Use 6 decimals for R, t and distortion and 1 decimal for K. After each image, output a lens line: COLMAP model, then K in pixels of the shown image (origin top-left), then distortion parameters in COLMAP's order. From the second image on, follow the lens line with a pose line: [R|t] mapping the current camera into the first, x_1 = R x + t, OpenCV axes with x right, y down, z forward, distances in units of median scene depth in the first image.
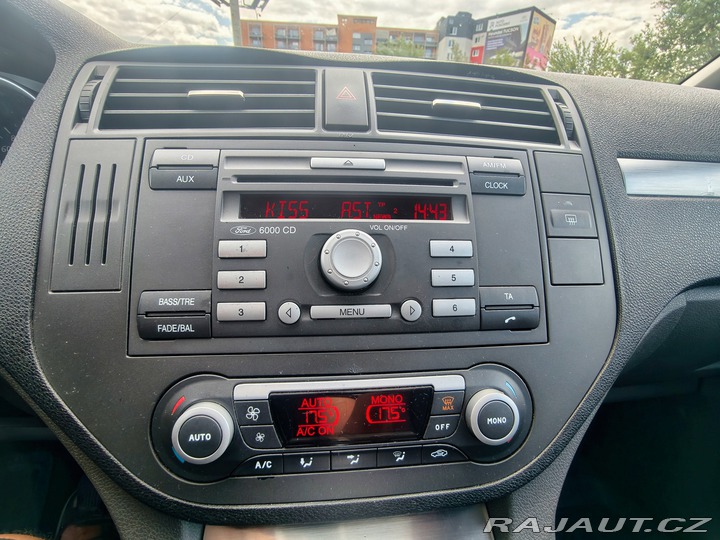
lens RADIAL K [[317.5, 0, 360.0], [0, 317.5, 270.0], [0, 0, 1]] dist [-0.027836, 0.000482]
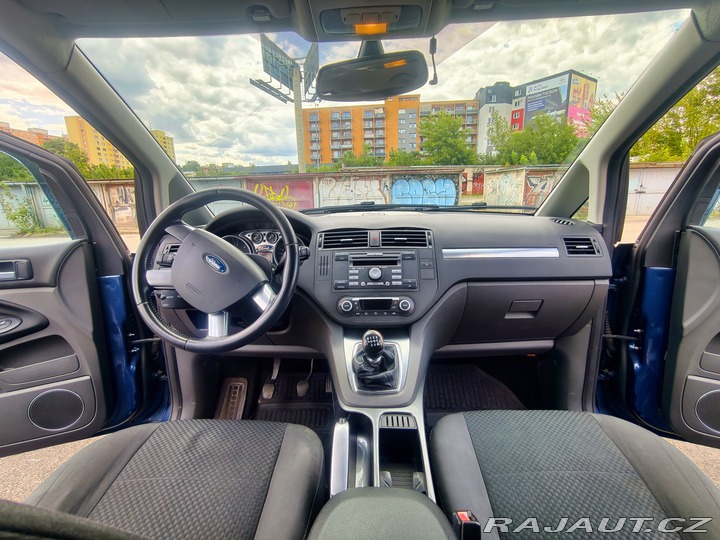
lens RADIAL K [[317.5, 0, 360.0], [0, 317.5, 270.0], [0, 0, 1]] dist [-0.027836, 0.000482]
pose [[0.987719, -0.024323, -0.154336, 0.519949], [-0.003331, 0.984306, -0.176438, 0.810808], [0.156205, 0.174785, 0.972137, -3.986378]]
